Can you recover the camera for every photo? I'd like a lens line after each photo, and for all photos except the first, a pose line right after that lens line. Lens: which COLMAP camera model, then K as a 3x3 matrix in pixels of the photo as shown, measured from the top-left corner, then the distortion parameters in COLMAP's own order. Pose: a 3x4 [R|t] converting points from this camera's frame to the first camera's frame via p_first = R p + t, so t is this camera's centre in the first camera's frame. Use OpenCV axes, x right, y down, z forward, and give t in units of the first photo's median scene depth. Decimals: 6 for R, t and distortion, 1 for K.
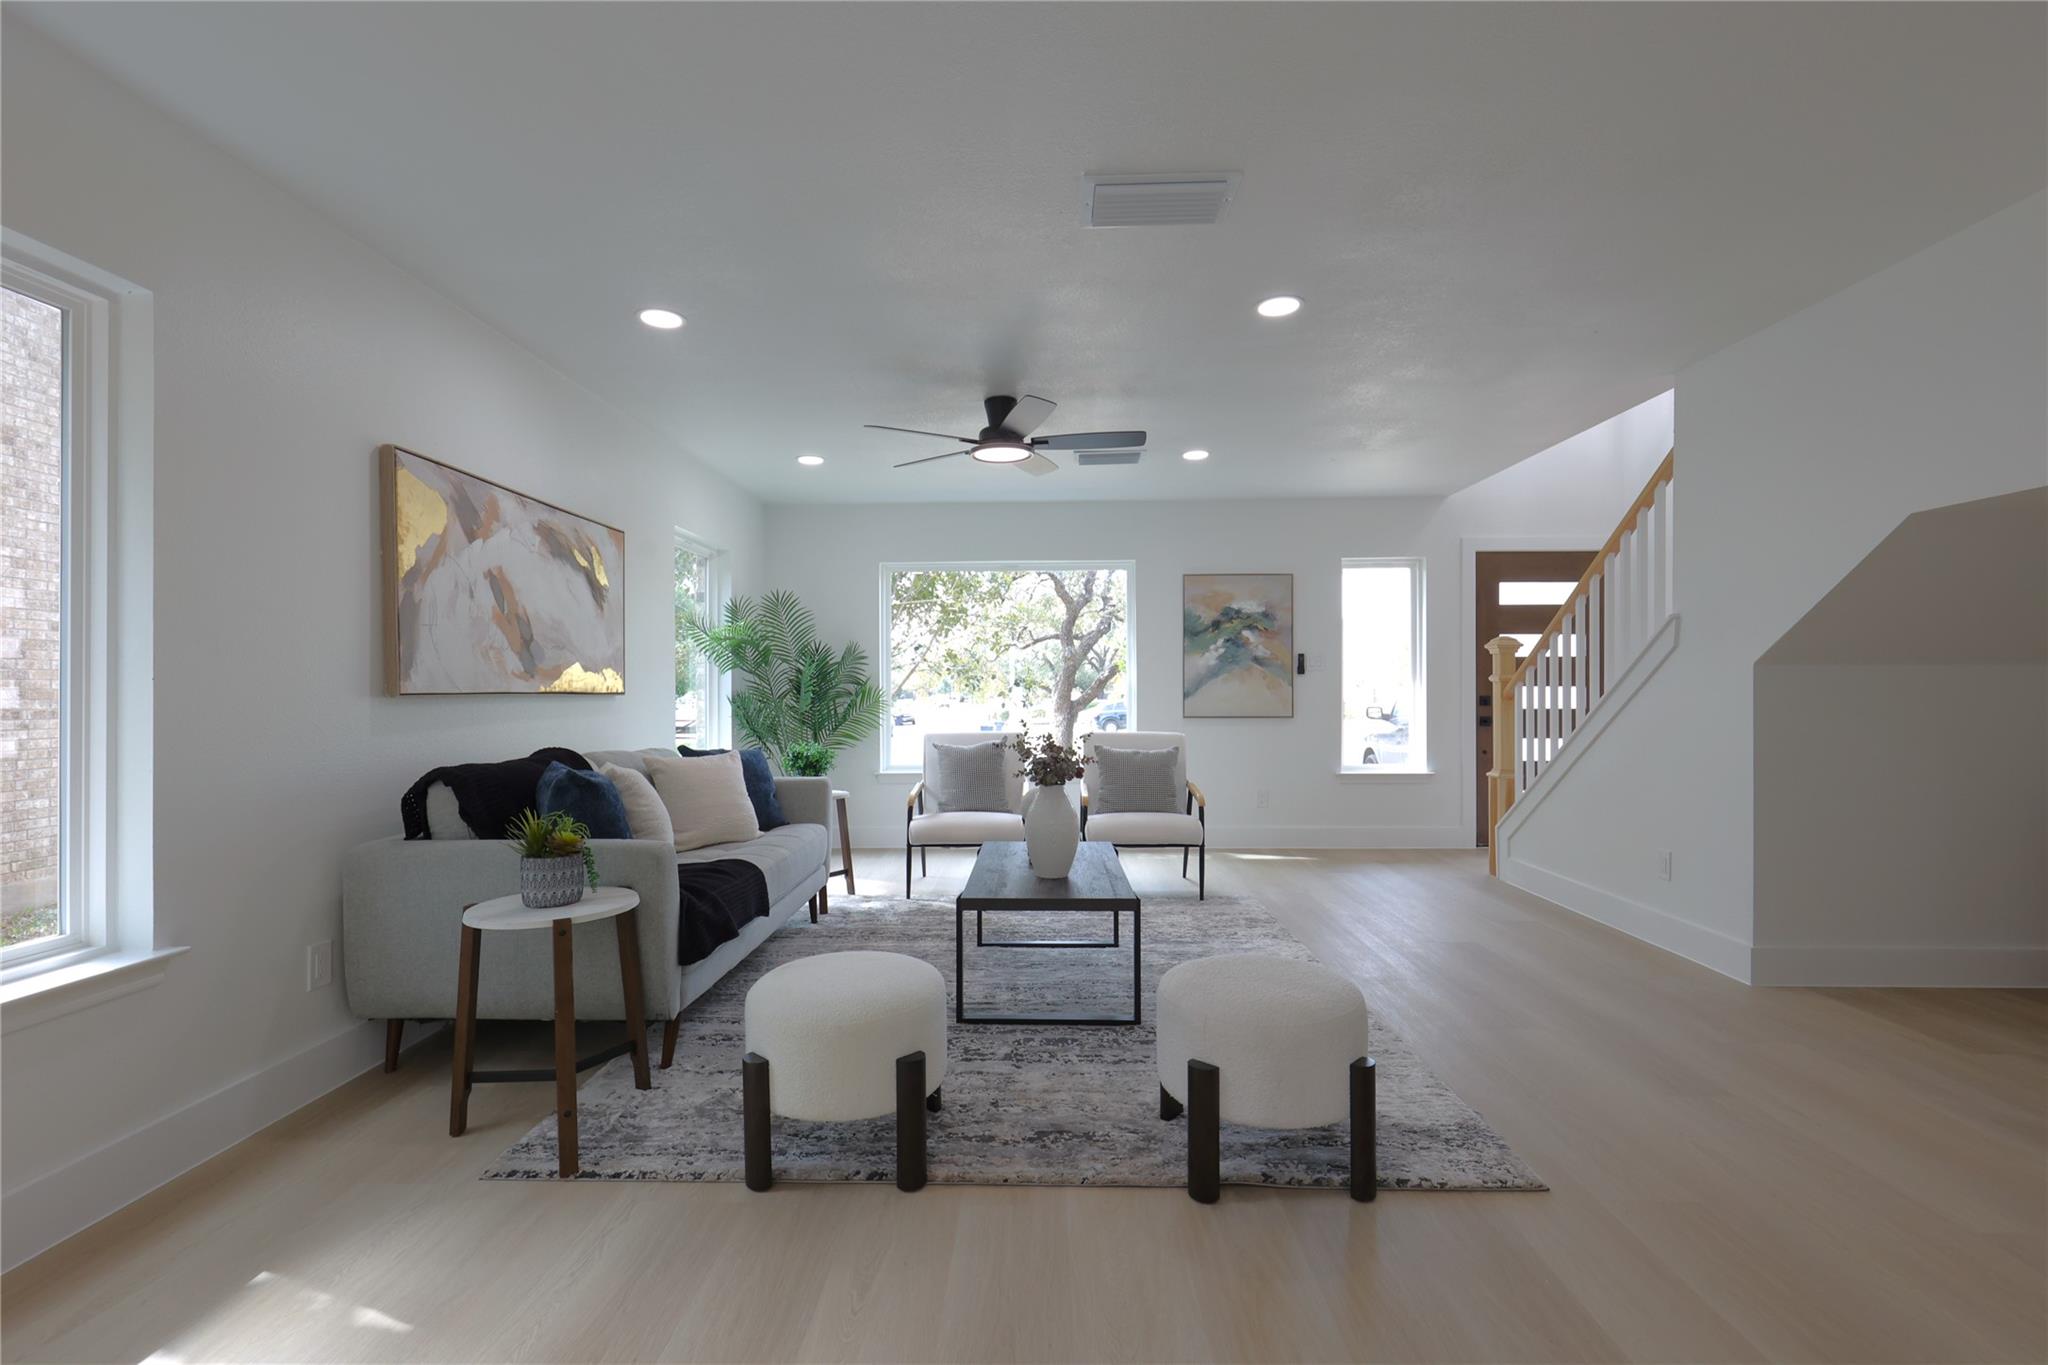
lens RADIAL K [[922.4, 0, 1013.0], [0, 922.4, 688.9], [0, 0, 1]] dist [0.000360, 0.000028]
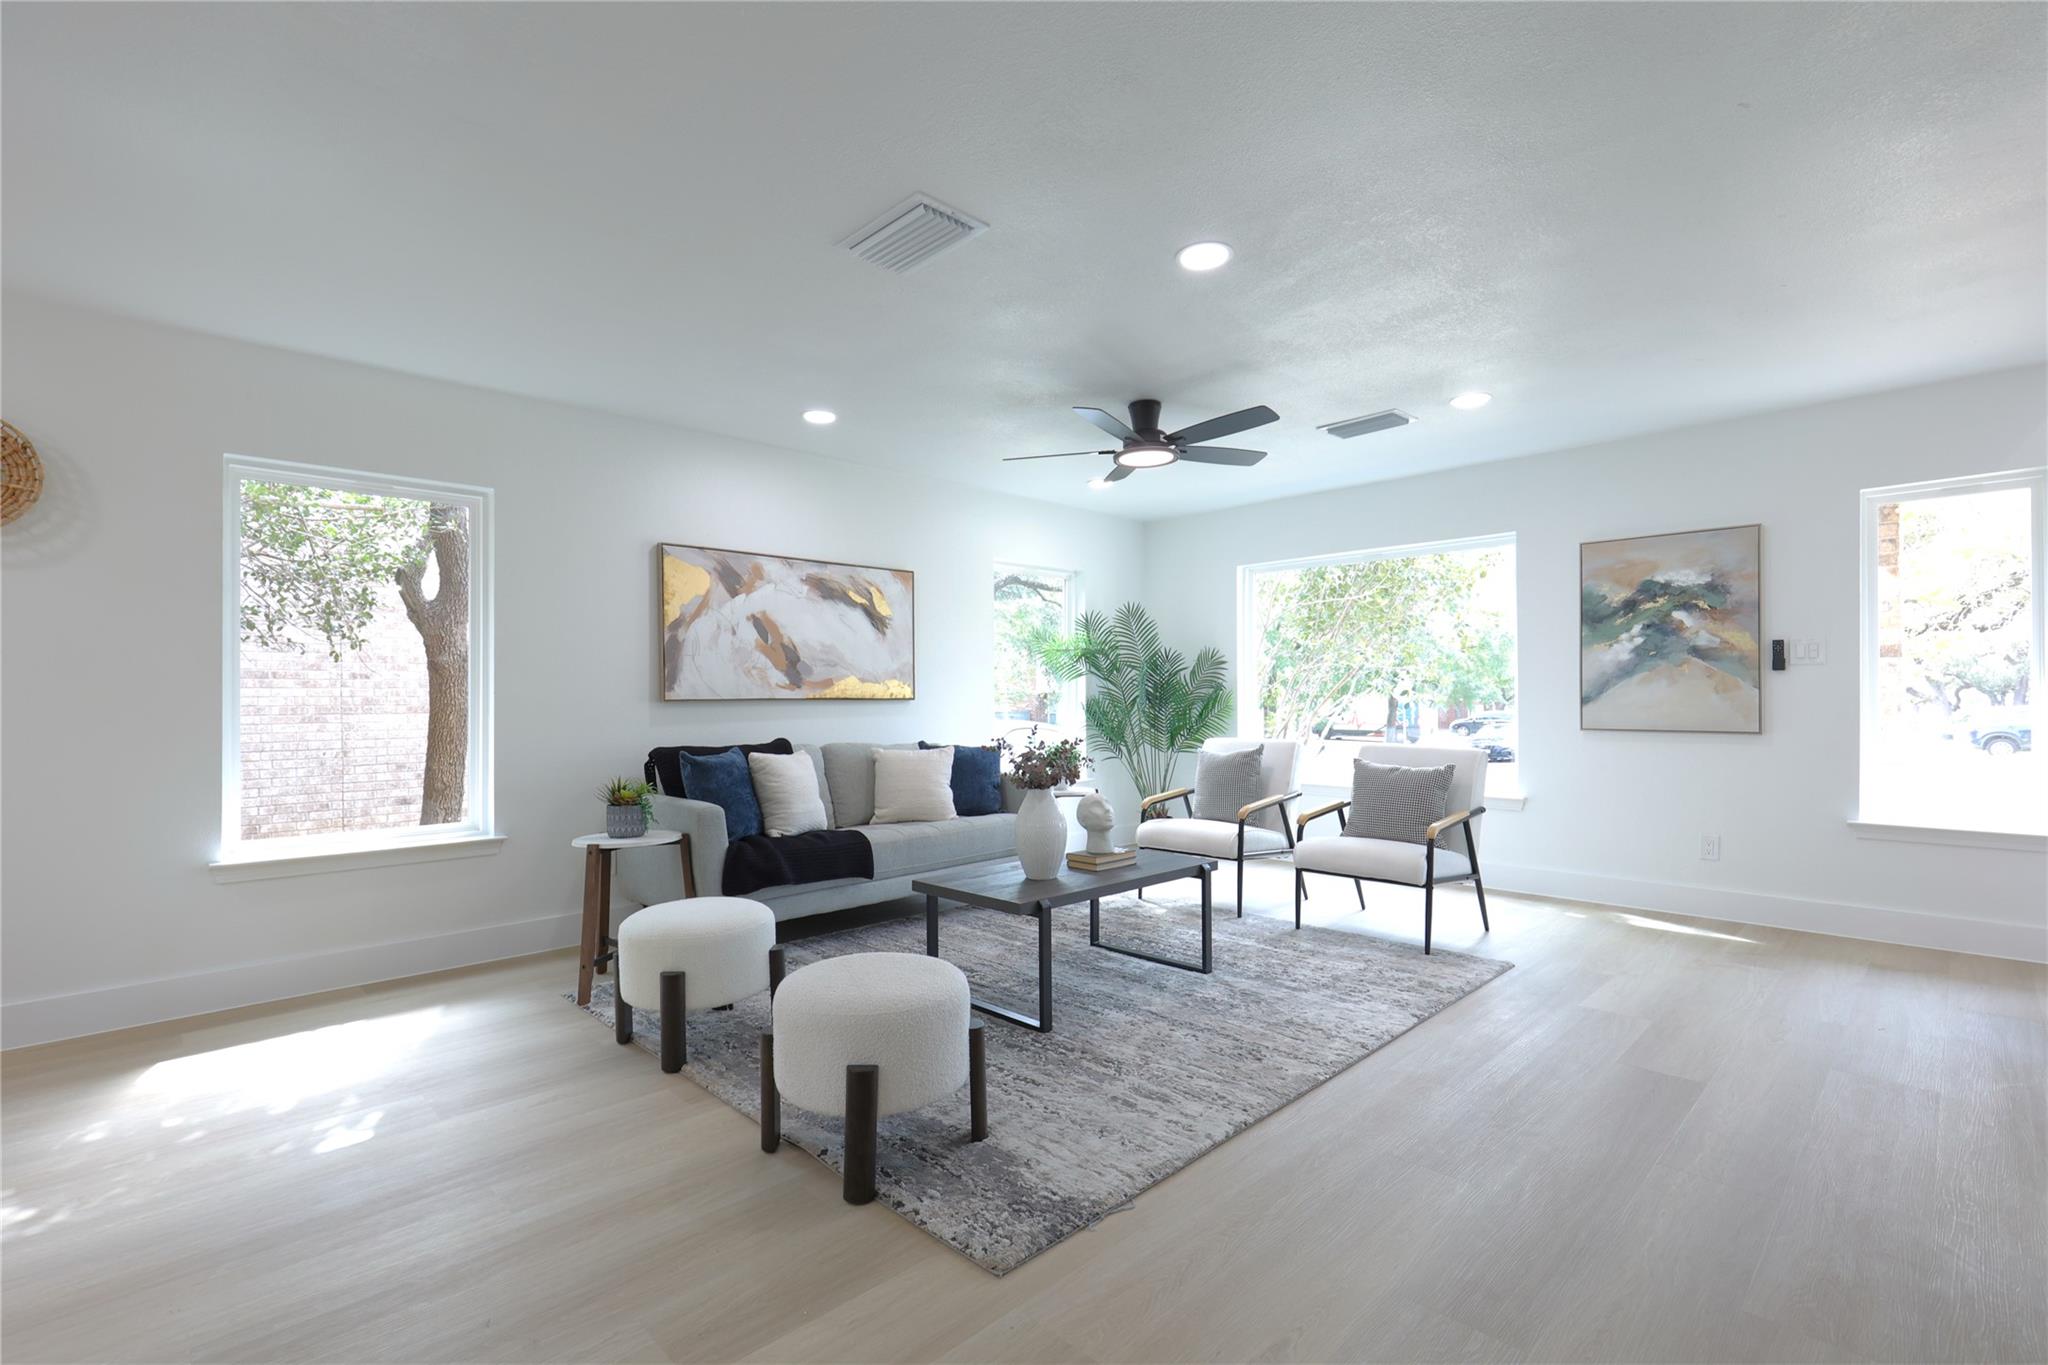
lens RADIAL K [[922.4, 0, 1013.4], [0, 922.4, 693.0], [0, 0, 1]] dist [0.000360, 0.000028]
pose [[0.718393, -0.003550, -0.695629, 0.589255], [0.004106, 0.999991, -0.000863, -0.001495], [0.695626, -0.002236, 0.718401, 0.191920]]
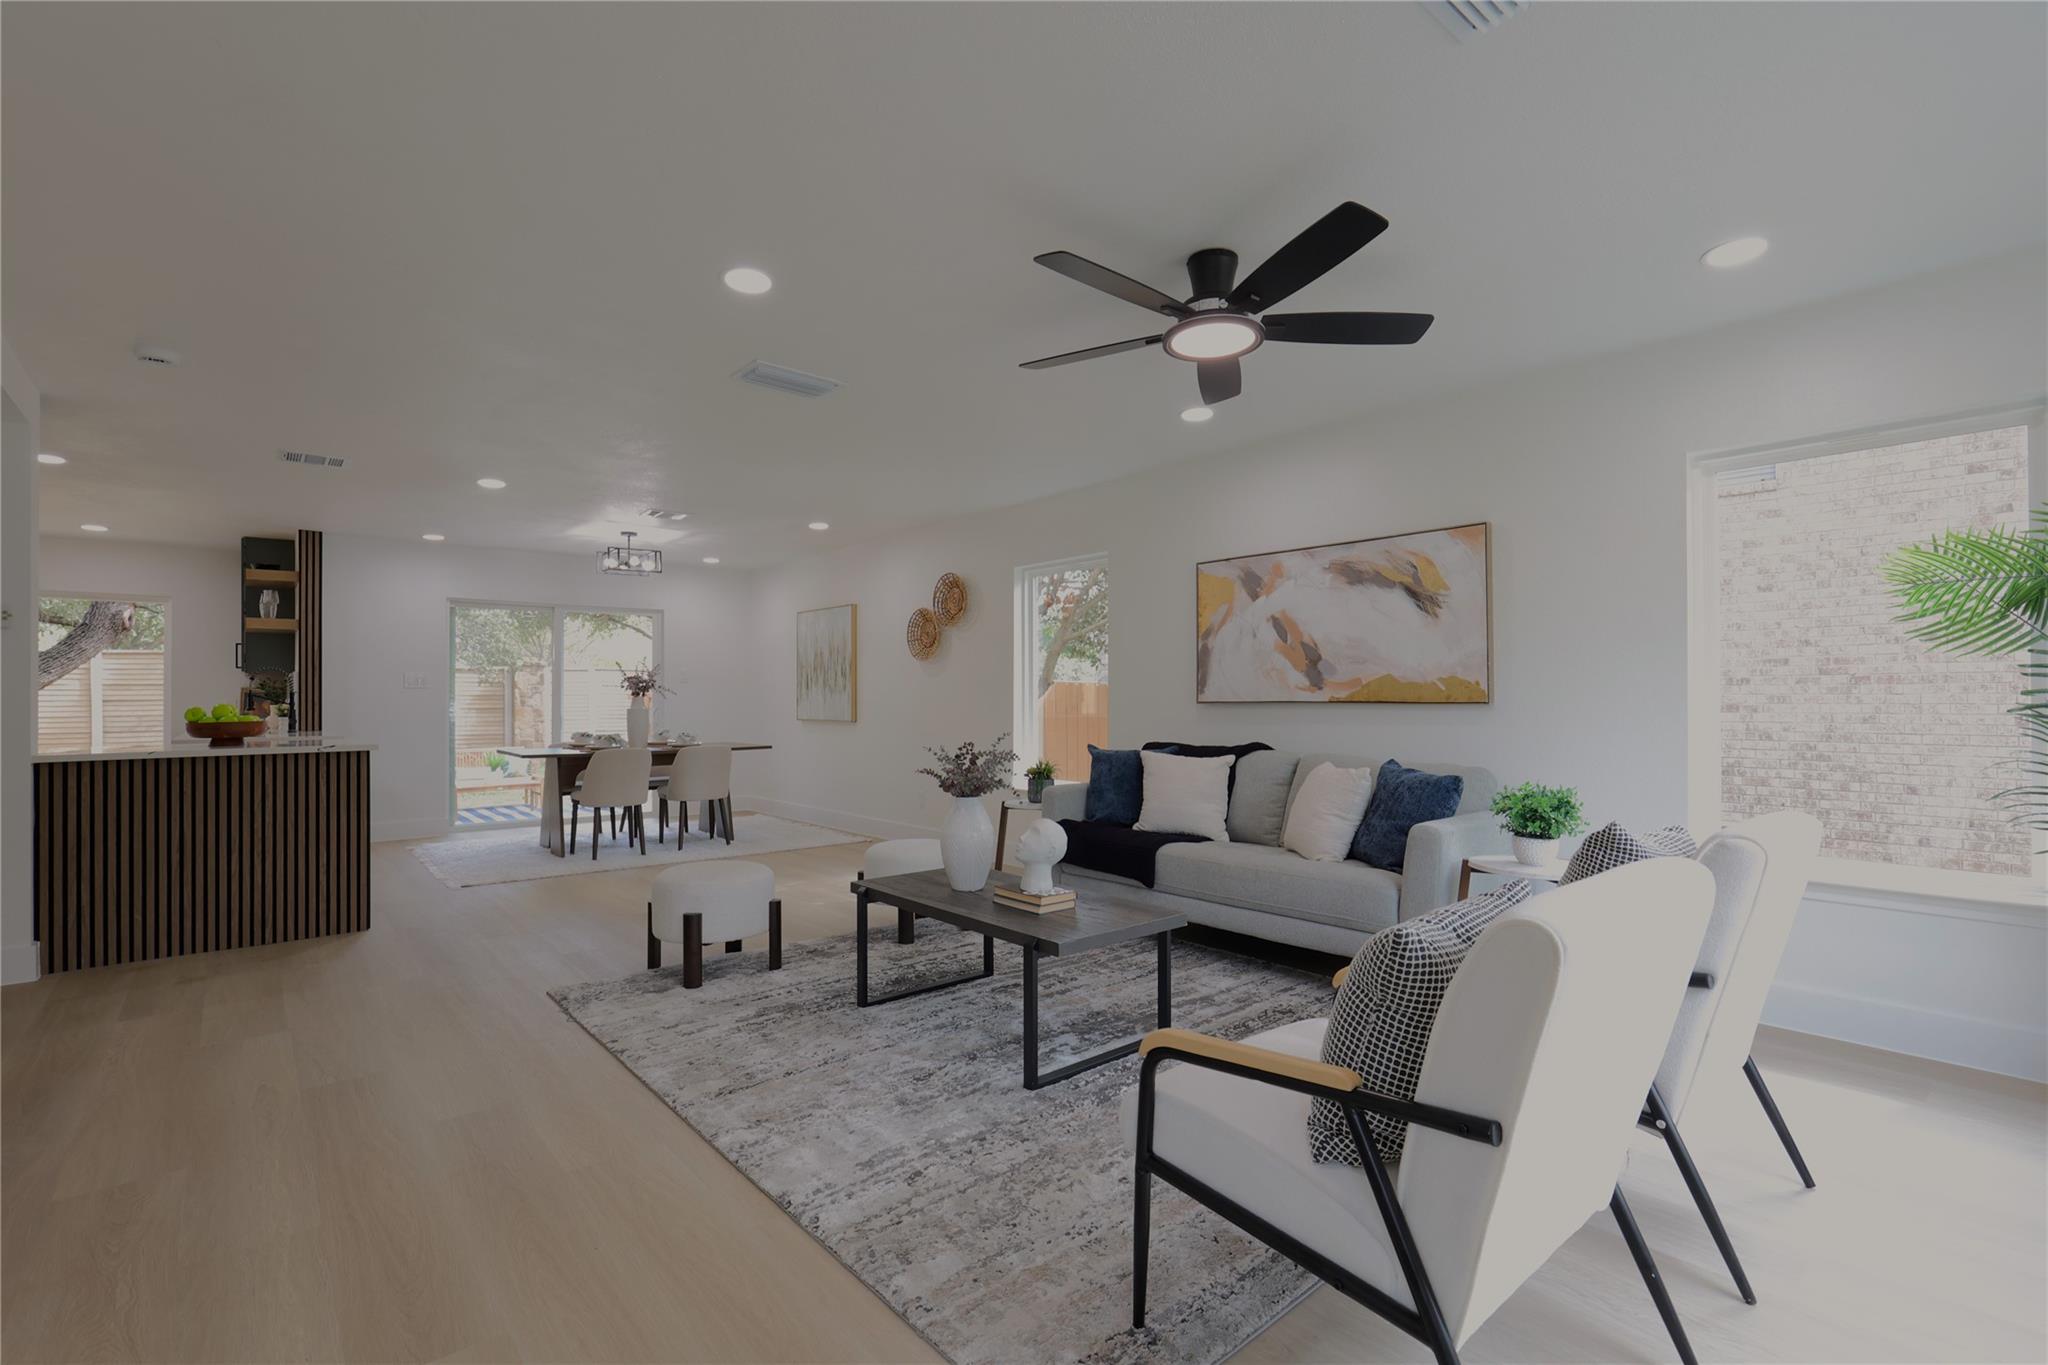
lens RADIAL K [[922.4, 0, 1024.5], [0, 922.4, 692.9], [0, 0, 1]] dist [0.000360, 0.000028]
pose [[-0.730239, 0.000155, -0.683191, 0.542754], [0.006236, 0.999960, -0.006438, -0.001729], [0.683163, -0.008962, -0.730211, 1.414760]]
